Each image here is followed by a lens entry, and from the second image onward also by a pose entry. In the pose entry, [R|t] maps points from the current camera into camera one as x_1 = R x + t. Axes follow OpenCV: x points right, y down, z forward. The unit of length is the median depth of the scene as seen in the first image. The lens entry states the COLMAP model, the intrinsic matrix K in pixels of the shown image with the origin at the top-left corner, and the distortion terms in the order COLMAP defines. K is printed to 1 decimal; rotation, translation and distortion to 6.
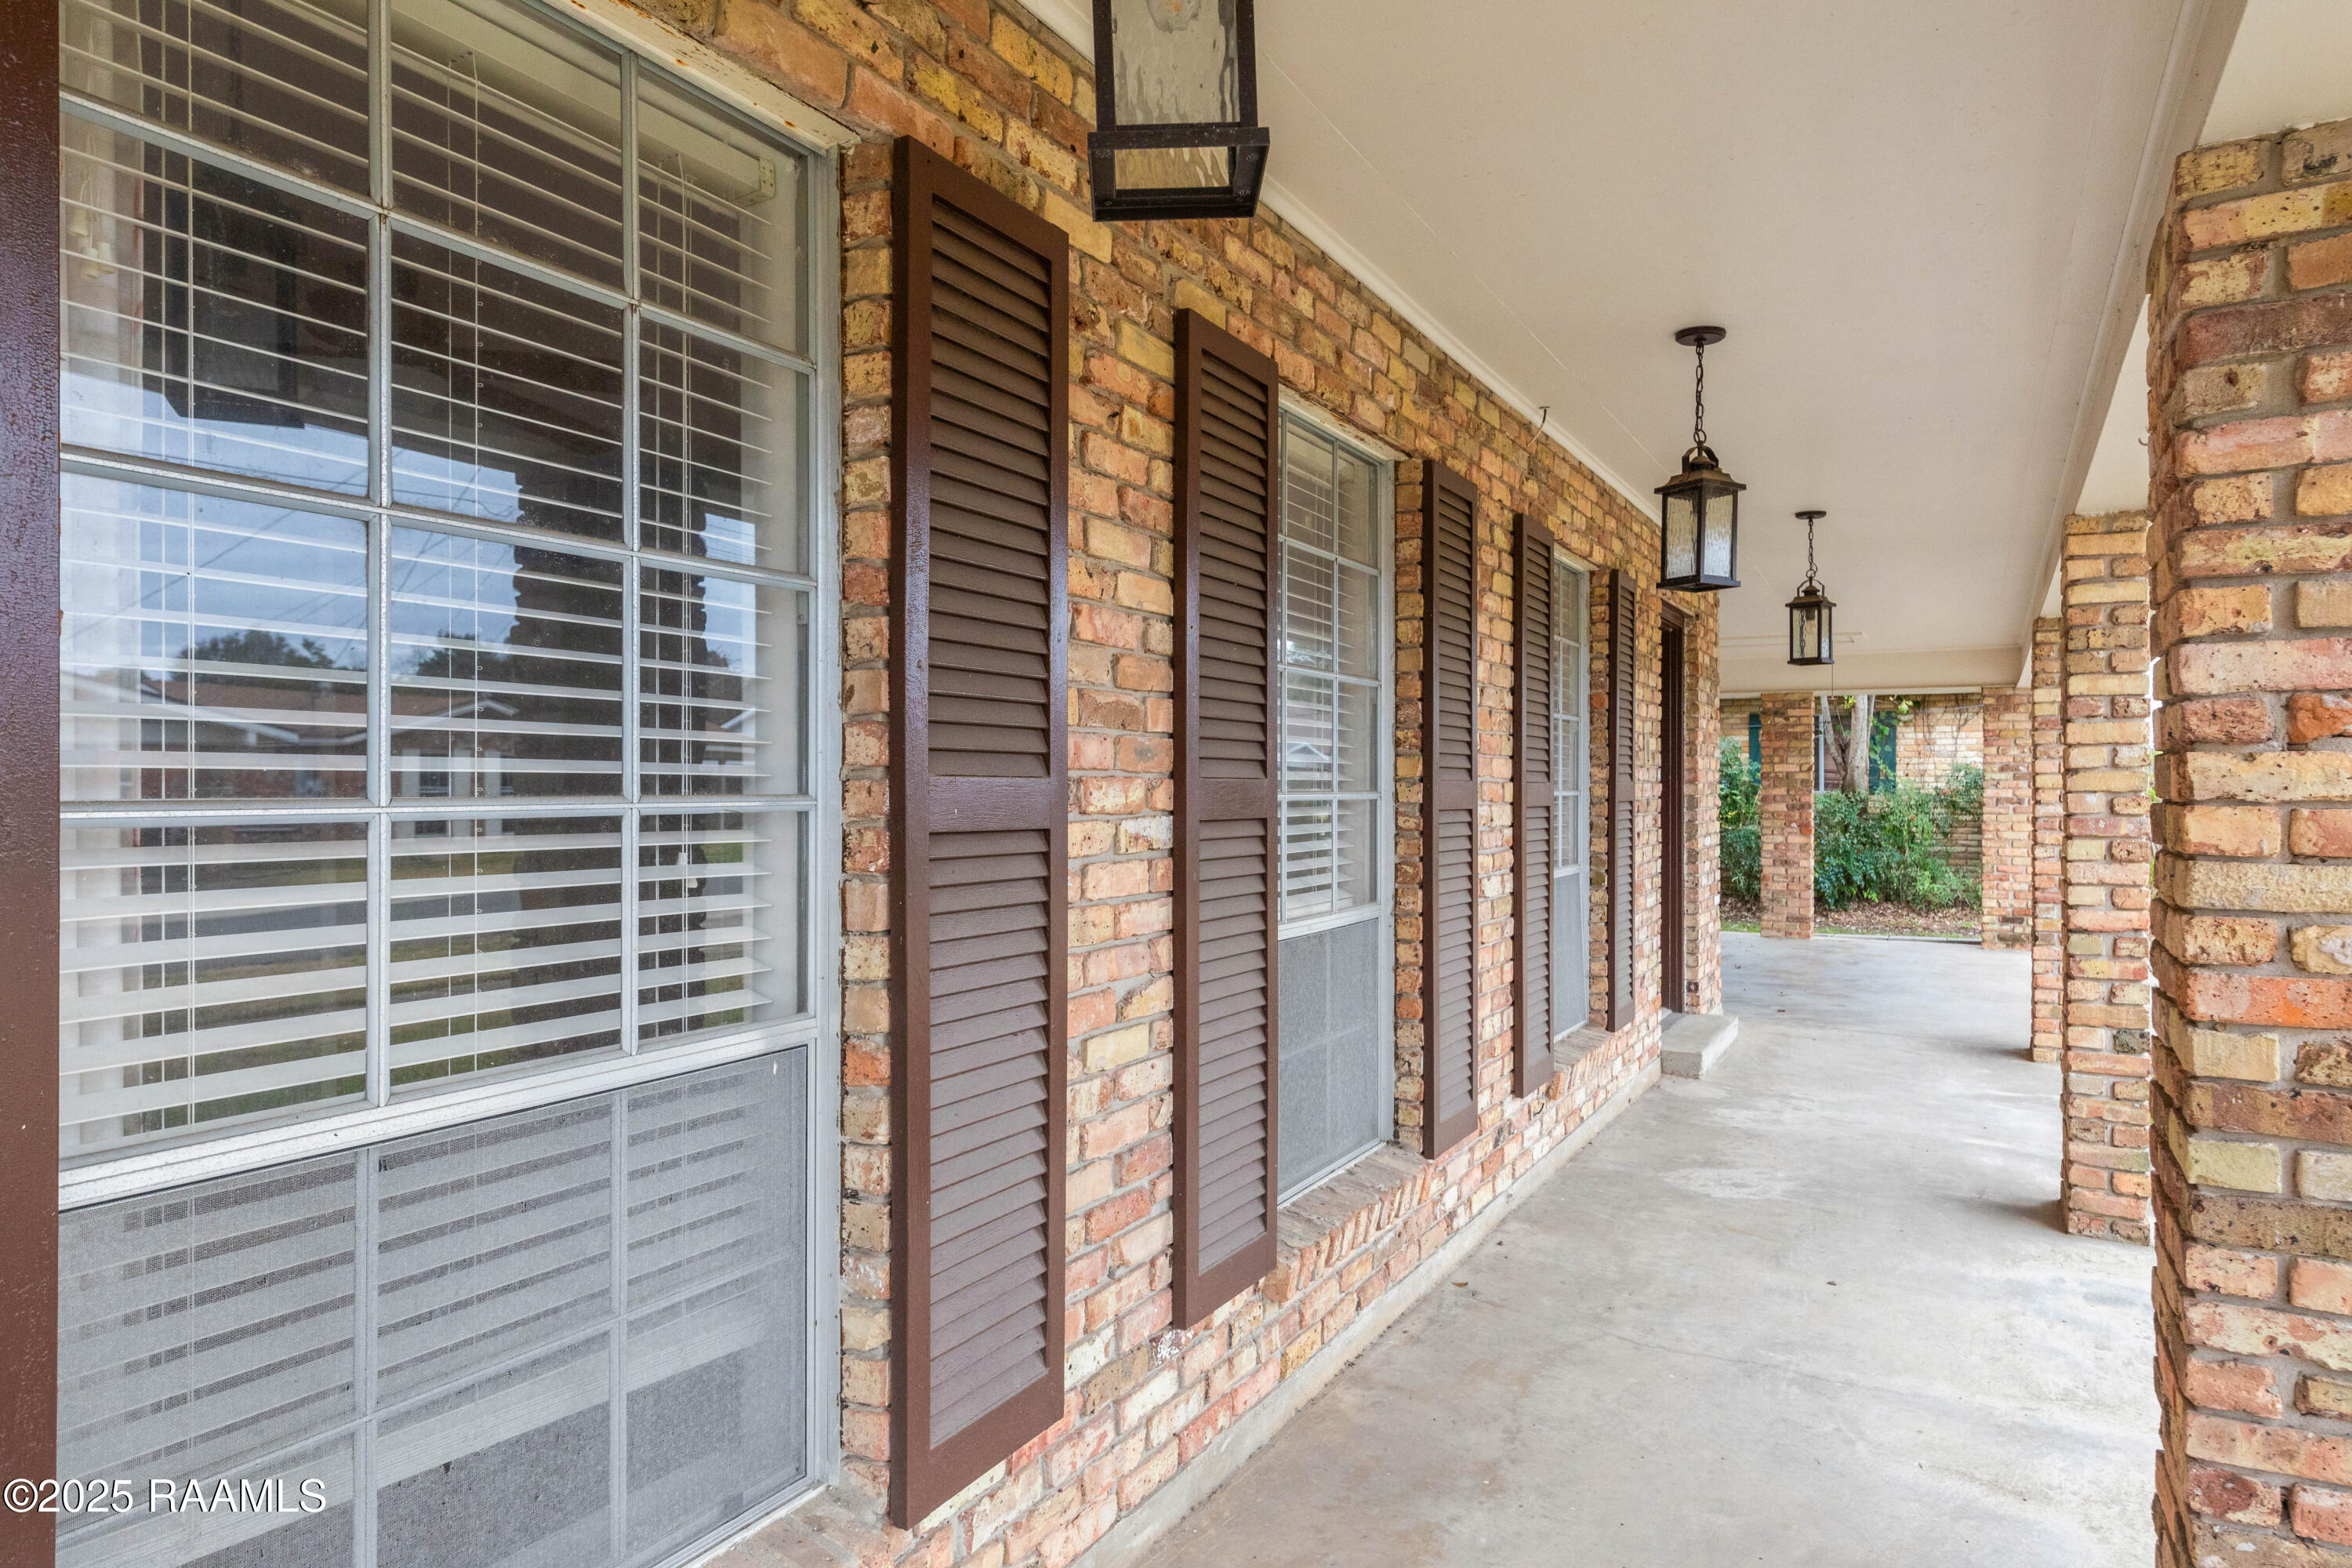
lens RADIAL K [[1390.0, 0, 1174.7], [0, 1390.0, 786.4], [0, 0, 1]] dist [0.000974, 0.000017]
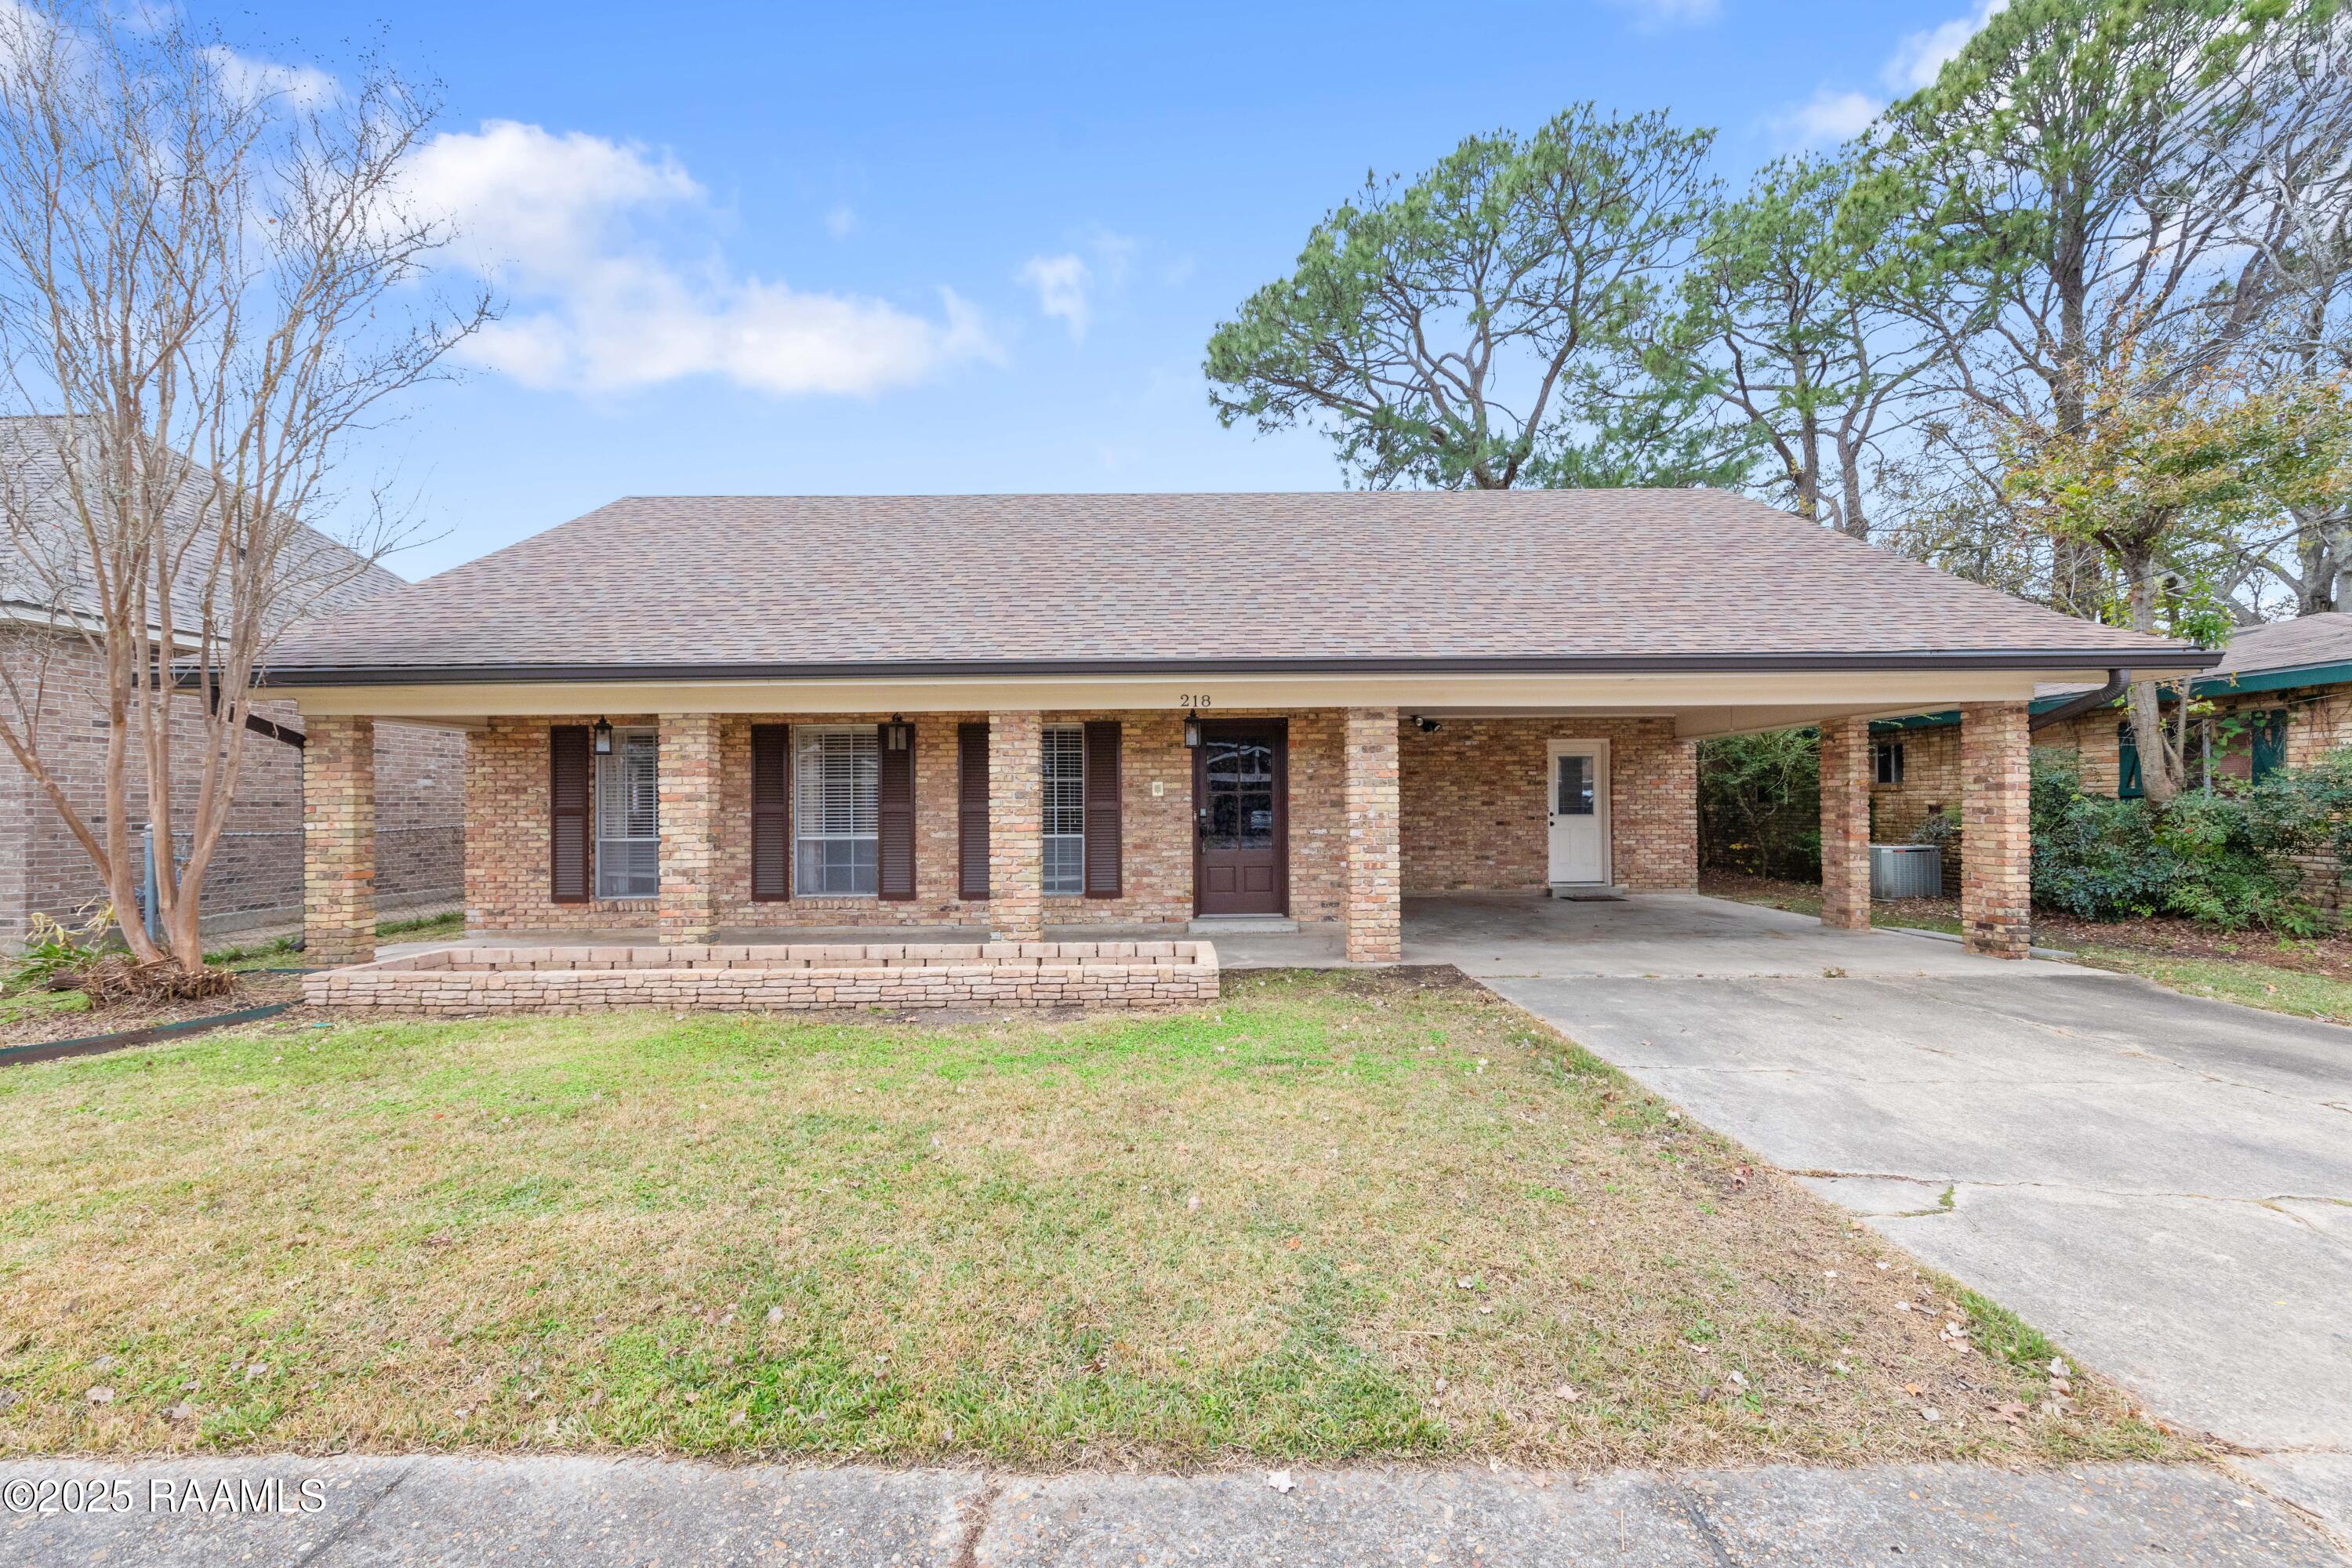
lens RADIAL K [[890.5, 0, 1176.3], [0, 890.5, 796.9], [0, 0, 1]] dist [-0.001032, -0.000030]
pose [[0.494738, -0.012965, -0.868945, 0.879726], [0.008106, 0.999914, -0.010304, 0.002042], [0.869004, -0.001946, 0.494801, 0.148911]]
